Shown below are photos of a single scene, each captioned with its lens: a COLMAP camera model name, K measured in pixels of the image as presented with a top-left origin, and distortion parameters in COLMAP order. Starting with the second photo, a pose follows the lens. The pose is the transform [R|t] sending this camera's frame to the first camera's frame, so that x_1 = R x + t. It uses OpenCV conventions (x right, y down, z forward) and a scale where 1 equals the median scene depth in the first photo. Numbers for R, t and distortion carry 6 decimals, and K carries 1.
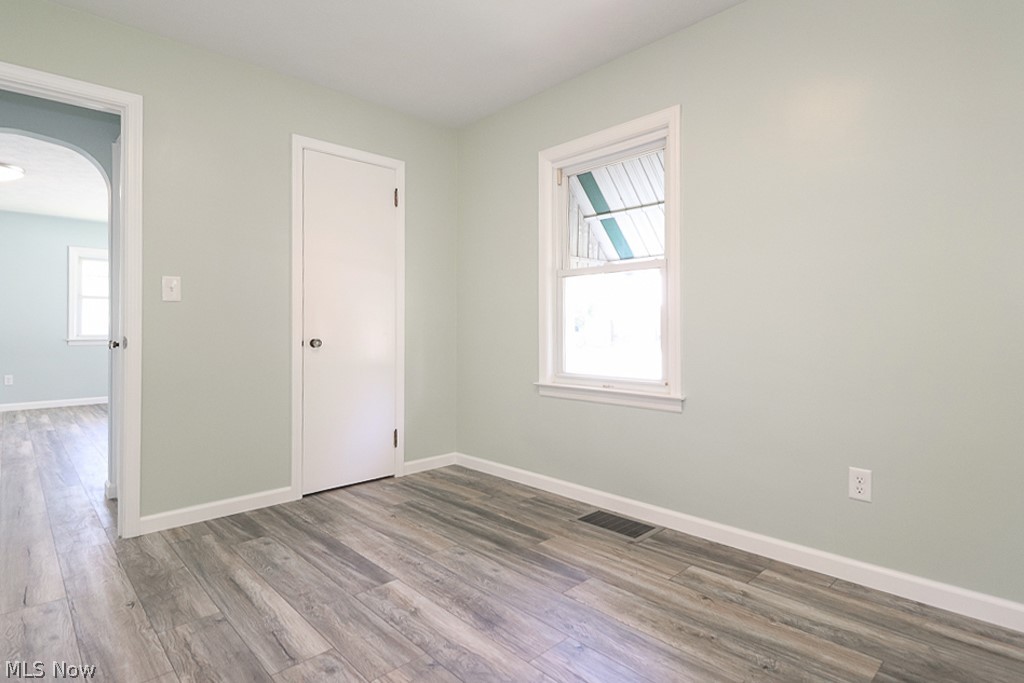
lens RADIAL K [[518.4, 0, 506.1], [0, 518.4, 326.4], [0, 0, 1]] dist [0.002056, -0.001226]
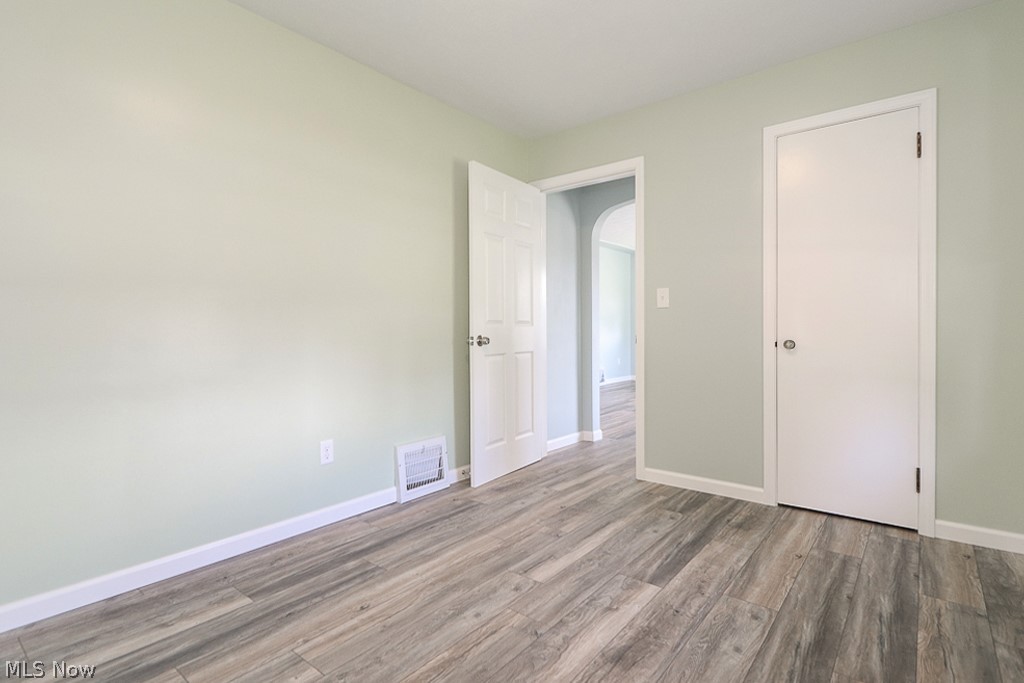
lens RADIAL K [[498.6, 0, 517.0], [0, 498.6, 335.7], [0, 0, 1]] dist [0.001450, -0.007499]
pose [[0.145031, 0.015109, -0.989312, 0.568329], [0.010036, 0.999809, 0.016741, -0.003884], [0.989376, -0.012357, 0.144851, 0.510358]]
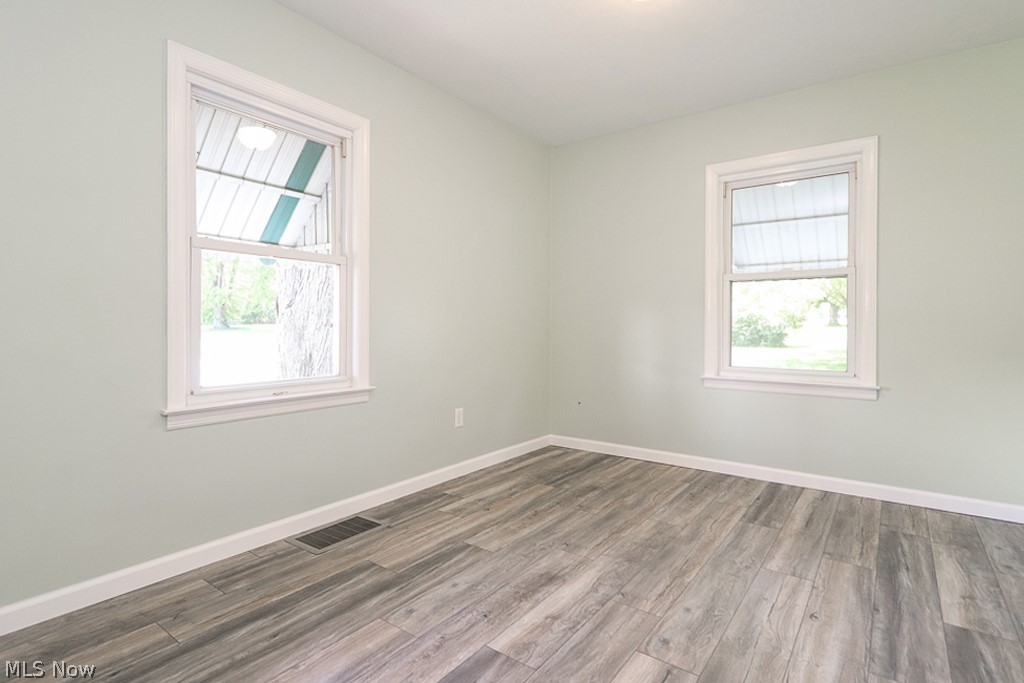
lens RADIAL K [[518.4, 0, 506.1], [0, 518.4, 326.4], [0, 0, 1]] dist [0.002056, -0.001226]
pose [[-0.168336, -0.000268, 0.985730, -0.837384], [-0.008165, 0.999966, -0.001123, 0.005782], [-0.985696, -0.008237, -0.168332, 0.939697]]
